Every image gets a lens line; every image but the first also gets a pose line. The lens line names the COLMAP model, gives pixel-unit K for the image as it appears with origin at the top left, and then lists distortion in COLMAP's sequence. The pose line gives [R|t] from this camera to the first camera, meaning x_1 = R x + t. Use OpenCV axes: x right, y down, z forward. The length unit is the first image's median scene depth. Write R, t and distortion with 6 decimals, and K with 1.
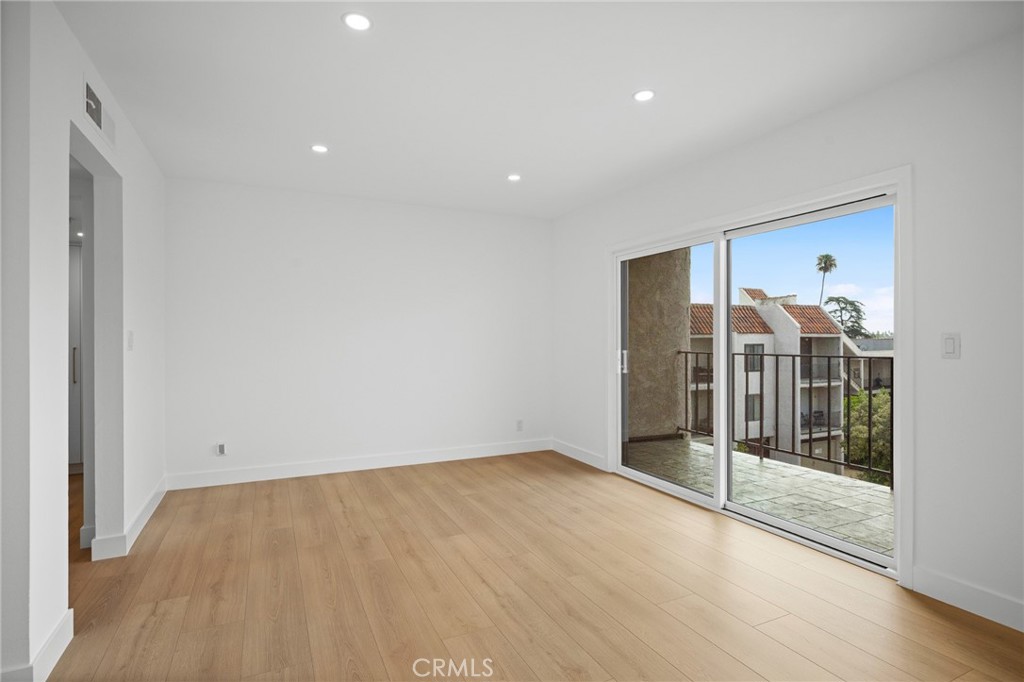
lens RADIAL K [[521.6, 0, 512.3], [0, 521.6, 338.4], [0, 0, 1]] dist [-0.001617, -0.000118]
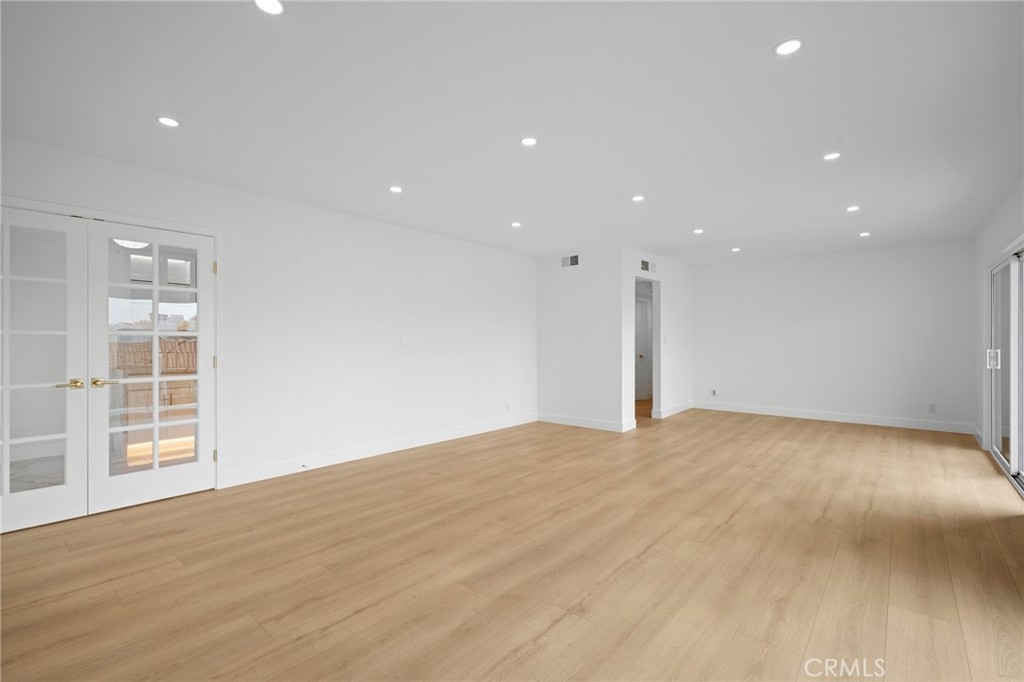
lens RADIAL K [[454.2, 0, 512.5], [0, 454.2, 338.1], [0, 0, 1]] dist [-0.004325, -0.000083]
pose [[0.406171, -0.000667, -0.913797, 0.617371], [0.003130, 0.999995, 0.000661, -0.006767], [0.913792, -0.003128, 0.406171, -0.376723]]
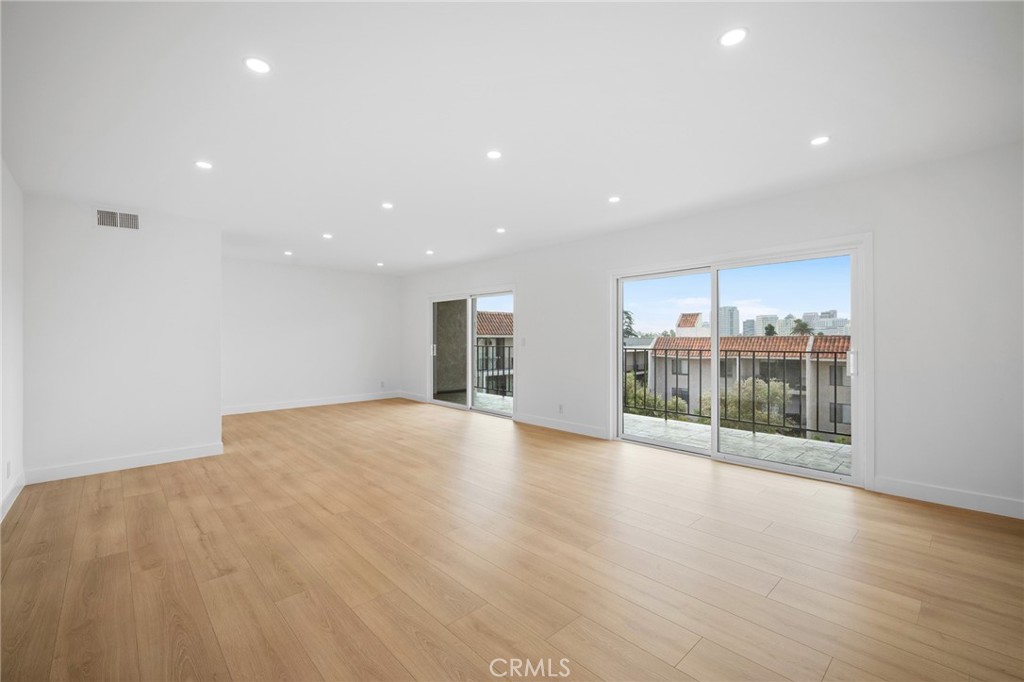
lens RADIAL K [[437.4, 0, 512.6], [0, 437.4, 334.7], [0, 0, 1]] dist [0.003640, 0.000067]
pose [[0.952792, 0.001566, 0.303621, -0.018984], [0.000473, 0.999978, -0.006641, -0.005011], [-0.303625, 0.006471, 0.952770, -0.685754]]
